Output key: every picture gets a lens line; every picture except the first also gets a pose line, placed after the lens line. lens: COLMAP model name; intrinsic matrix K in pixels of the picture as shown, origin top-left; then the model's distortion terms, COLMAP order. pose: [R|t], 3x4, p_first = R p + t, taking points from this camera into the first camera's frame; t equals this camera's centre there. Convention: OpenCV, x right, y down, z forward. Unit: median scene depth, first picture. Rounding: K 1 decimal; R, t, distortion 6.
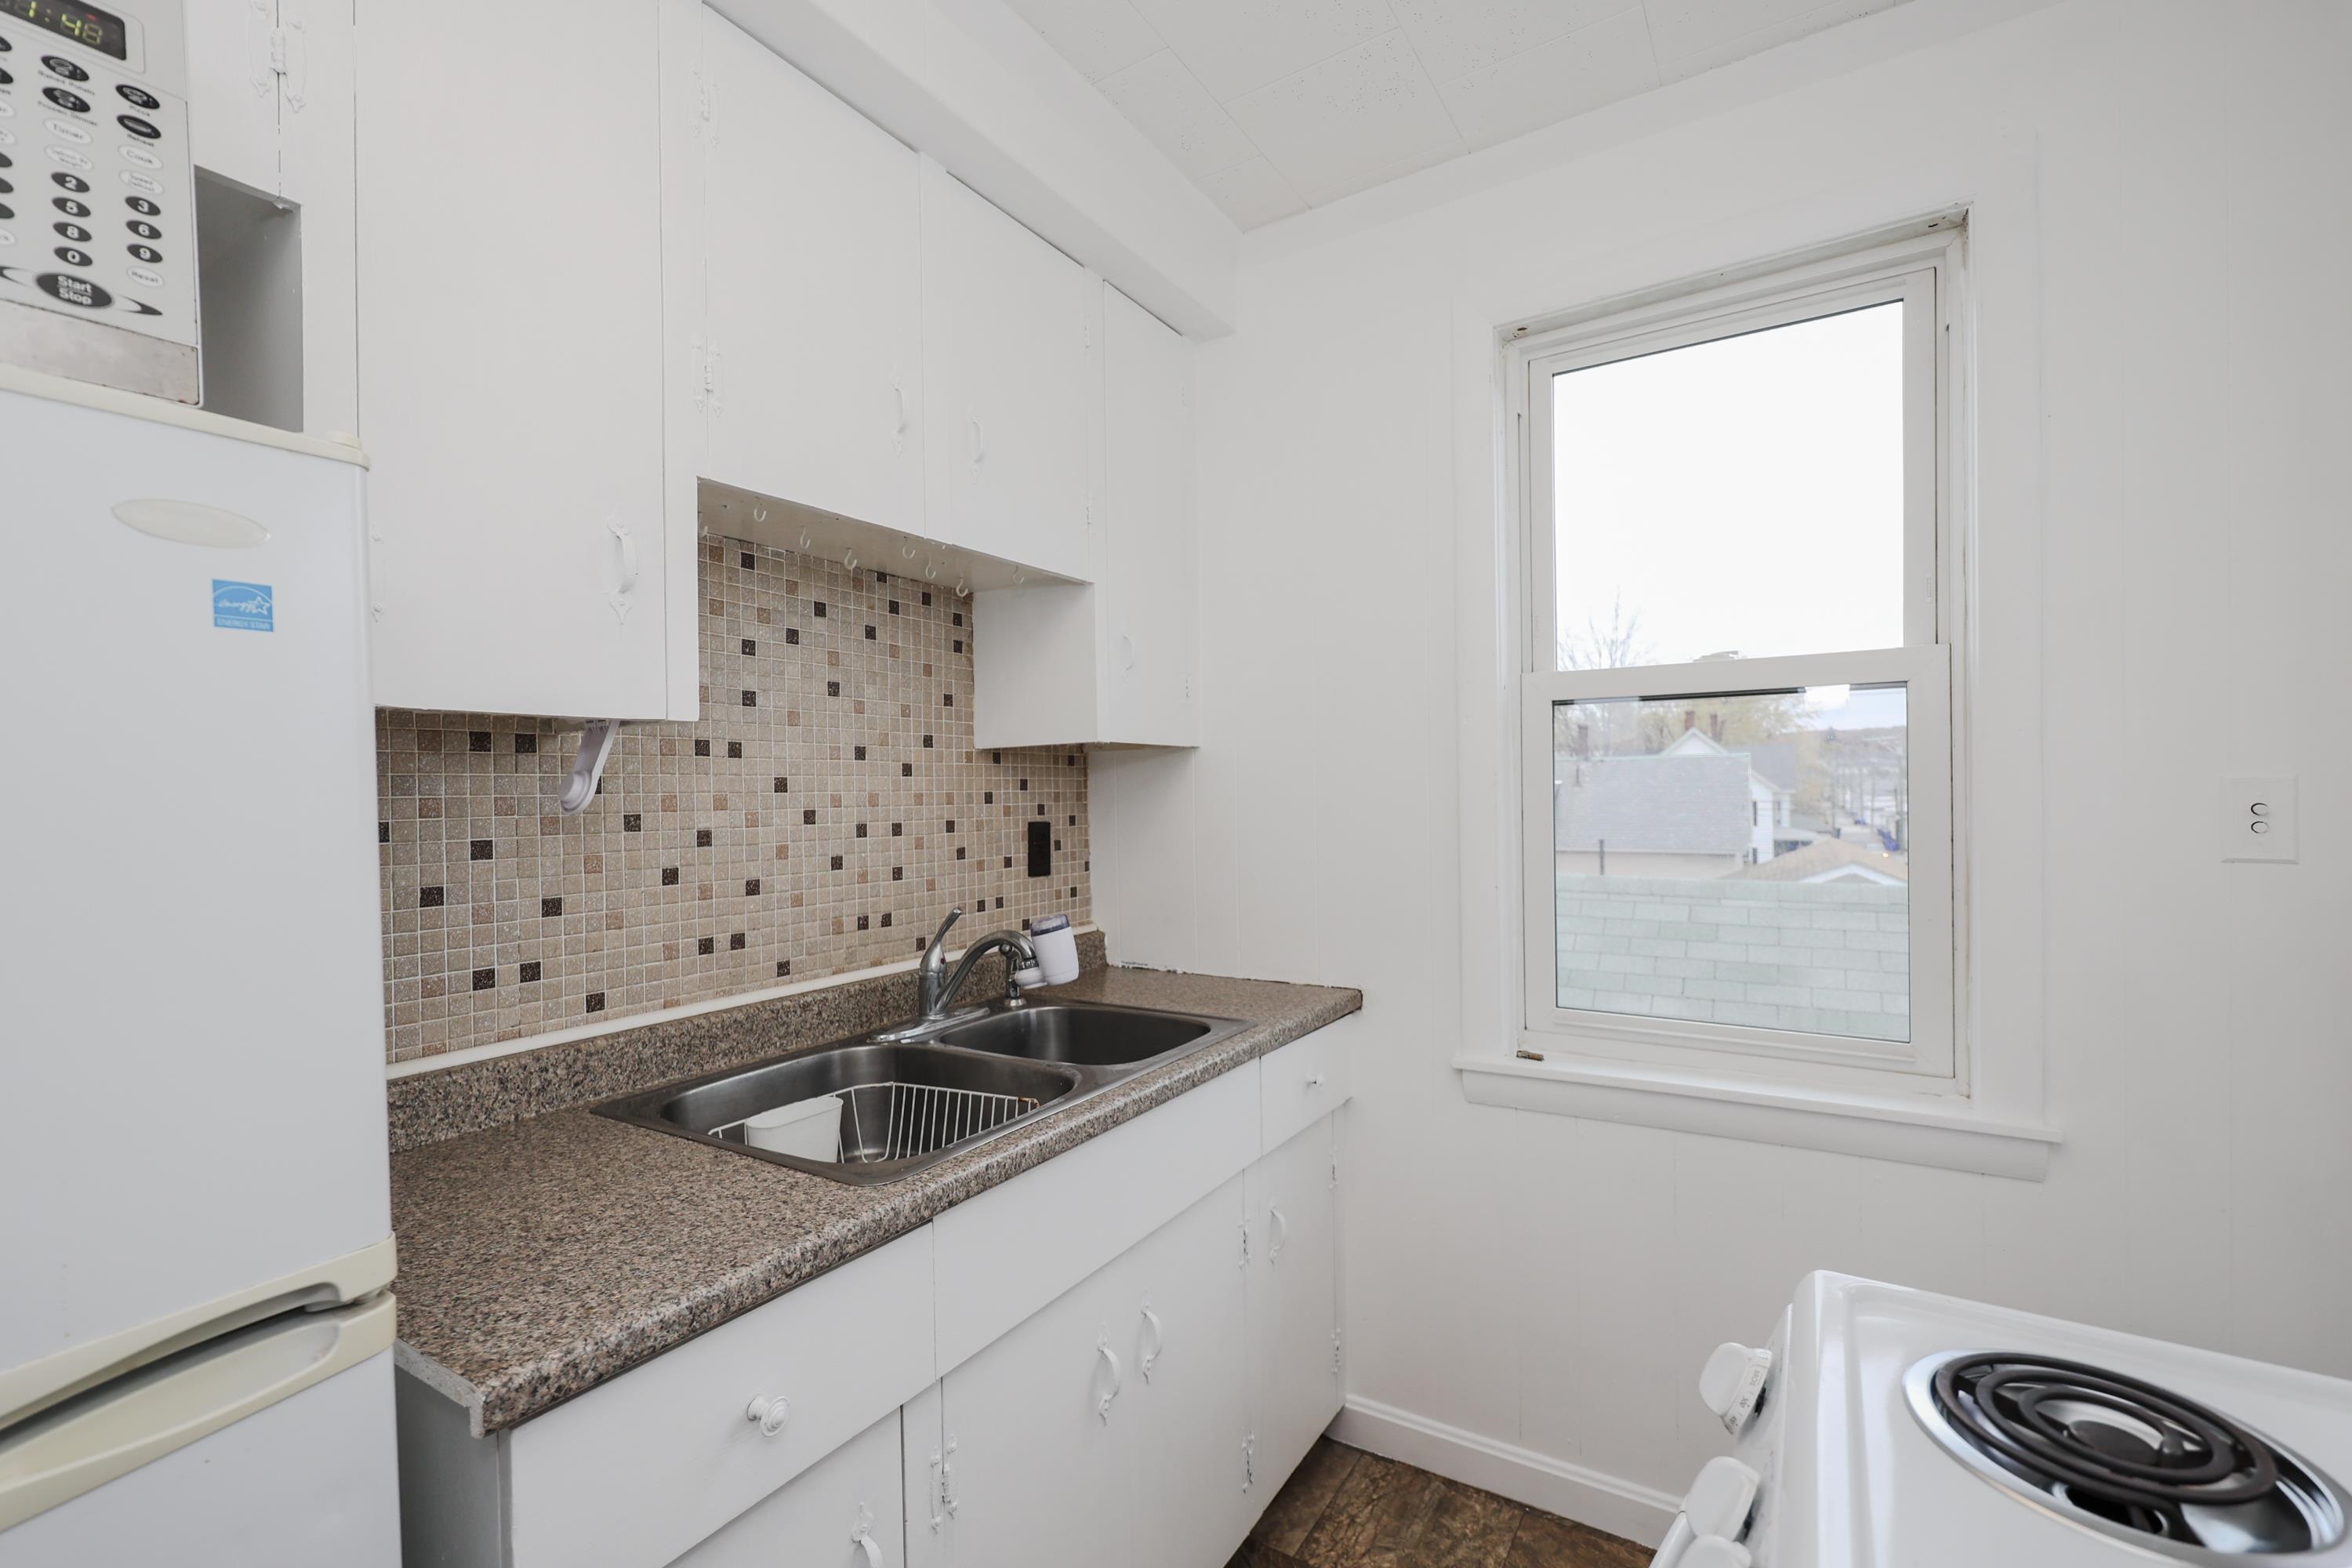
lens RADIAL K [[1013.7, 0, 1185.4], [0, 1013.7, 790.4], [0, 0, 1]] dist [0.003957, 0.000068]
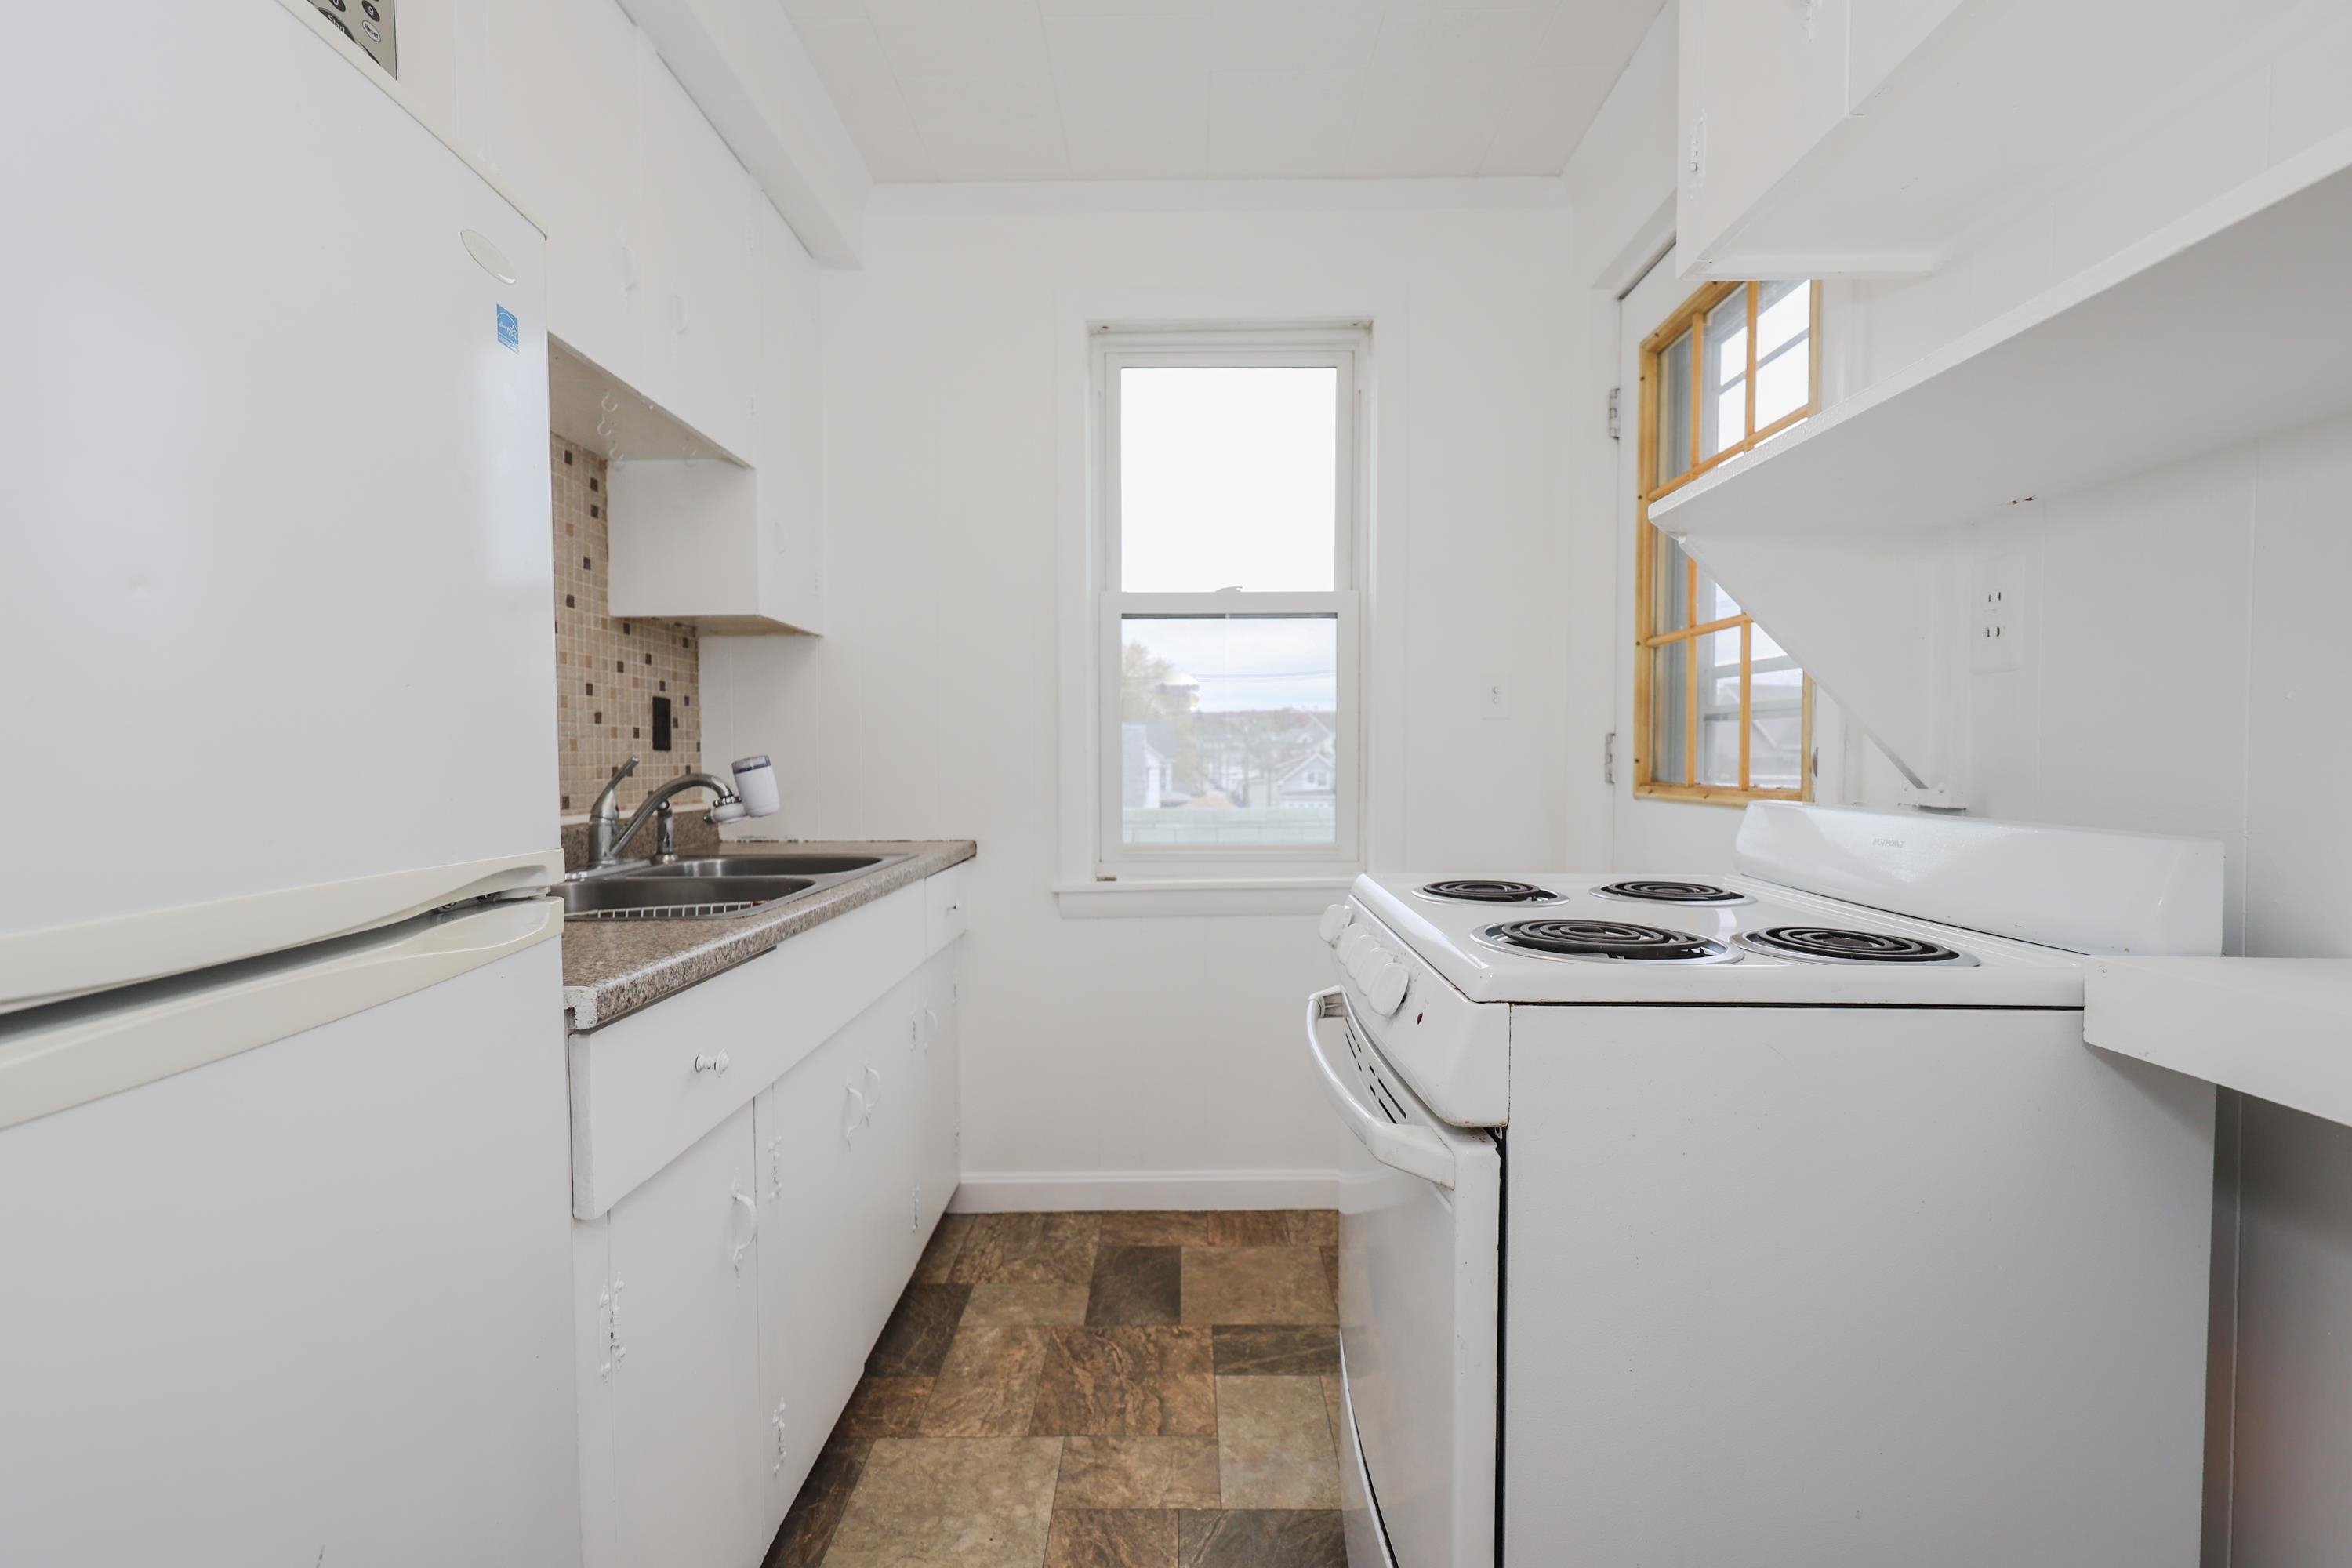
lens RADIAL K [[1013.7, 0, 1185.4], [0, 1013.7, 790.4], [0, 0, 1]] dist [0.003957, 0.000068]
pose [[0.844892, -0.007959, 0.534877, -0.268933], [-0.002521, 0.999819, 0.018860, 0.114097], [-0.534930, -0.017283, 0.844719, -0.170136]]
